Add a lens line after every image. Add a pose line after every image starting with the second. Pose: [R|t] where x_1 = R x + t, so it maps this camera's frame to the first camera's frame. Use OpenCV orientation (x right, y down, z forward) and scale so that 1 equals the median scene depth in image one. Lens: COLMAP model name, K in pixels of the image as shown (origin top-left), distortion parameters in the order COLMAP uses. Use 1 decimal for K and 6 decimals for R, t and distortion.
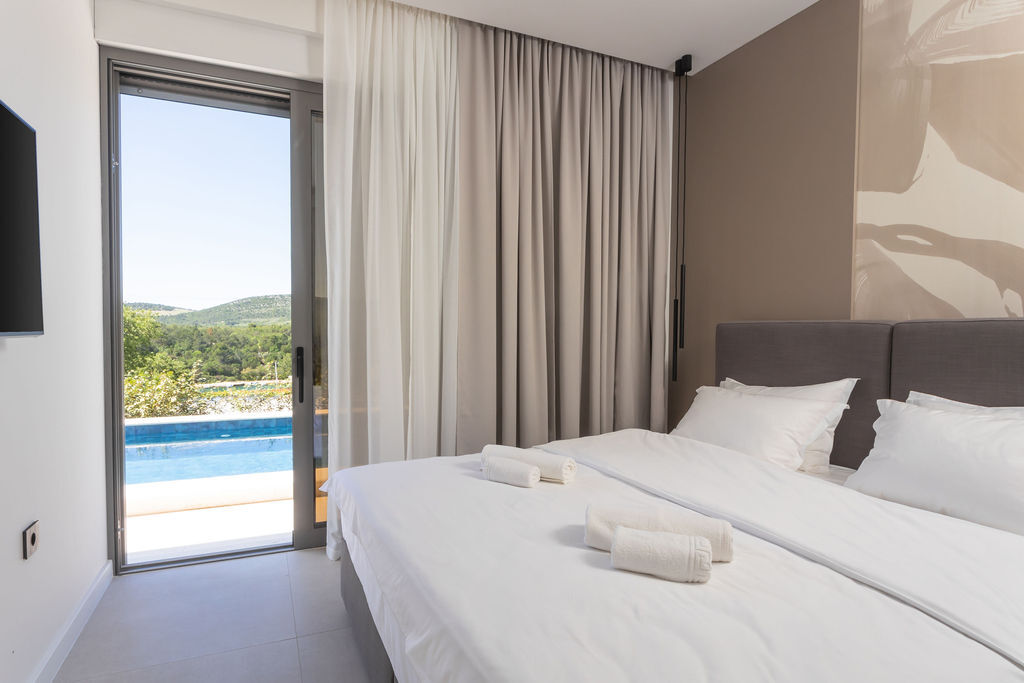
lens RADIAL K [[538.0, 0, 491.9], [0, 538.0, 345.3], [0, 0, 1]] dist [-0.004061, -0.001247]
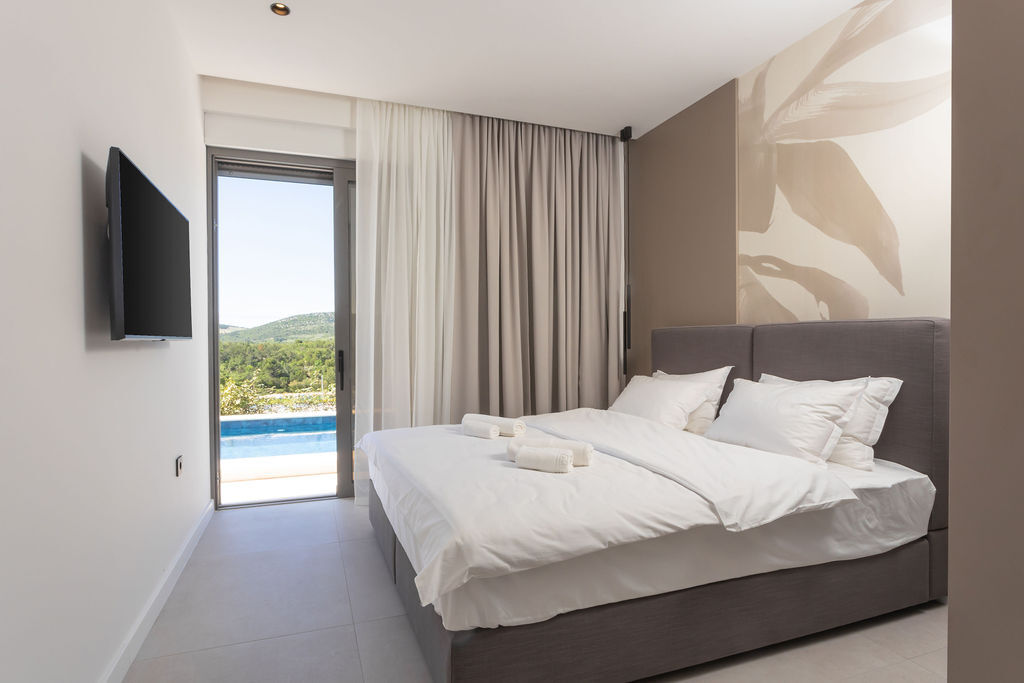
lens RADIAL K [[509.3, 0, 492.3], [0, 509.3, 345.9], [0, 0, 1]] dist [-0.013047, 0.006605]
pose [[0.998358, -0.012760, -0.055848, 0.113970], [0.011511, 0.999678, -0.022623, 0.027279], [0.056119, 0.021943, 0.998183, -0.309144]]
